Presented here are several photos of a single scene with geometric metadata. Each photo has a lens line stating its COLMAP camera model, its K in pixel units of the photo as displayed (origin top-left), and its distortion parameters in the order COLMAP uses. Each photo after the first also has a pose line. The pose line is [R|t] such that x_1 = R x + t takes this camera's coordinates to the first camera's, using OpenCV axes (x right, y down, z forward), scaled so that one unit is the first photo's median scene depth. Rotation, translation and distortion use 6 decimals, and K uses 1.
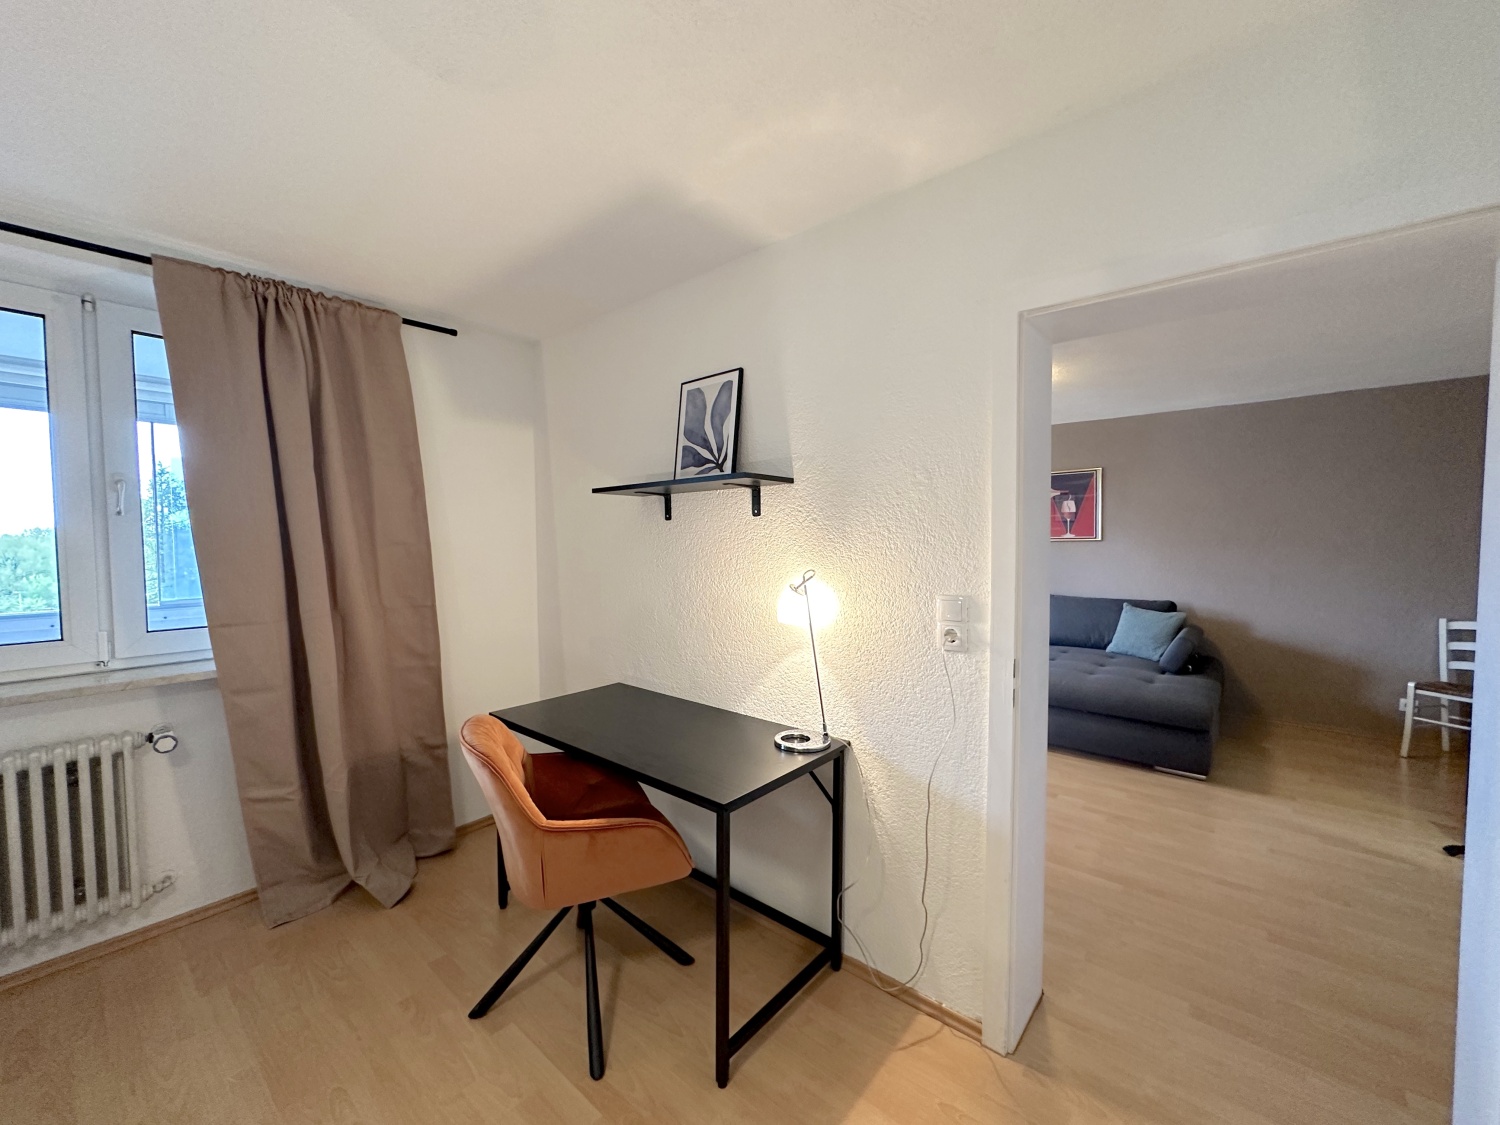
lens RADIAL K [[602.1, 0, 750.0], [0, 602.1, 562.5], [0, 0, 1]] dist [0.000002, 0.000035]
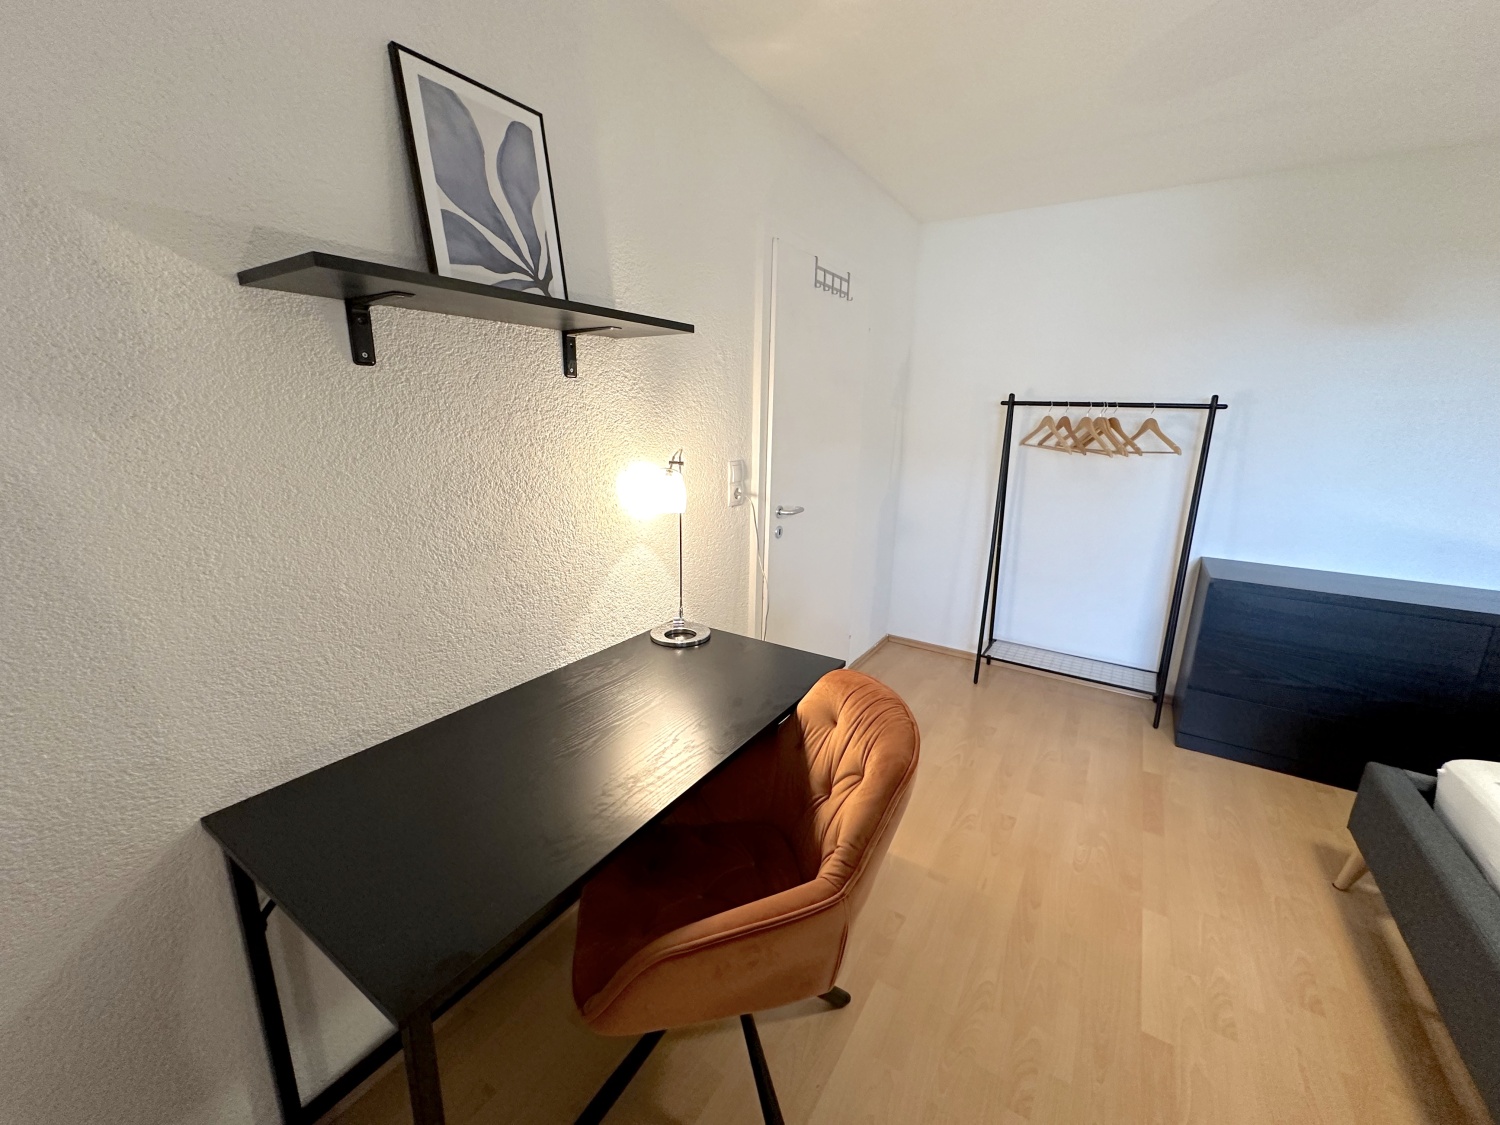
lens RADIAL K [[602.1, 0, 750.0], [0, 602.1, 562.5], [0, 0, 1]] dist [0.000002, 0.000035]
pose [[-0.129770, -0.237355, 0.962716, -0.705127], [0.022716, 0.969960, 0.242203, -0.033227], [-0.991284, 0.053299, -0.120480, 0.872893]]
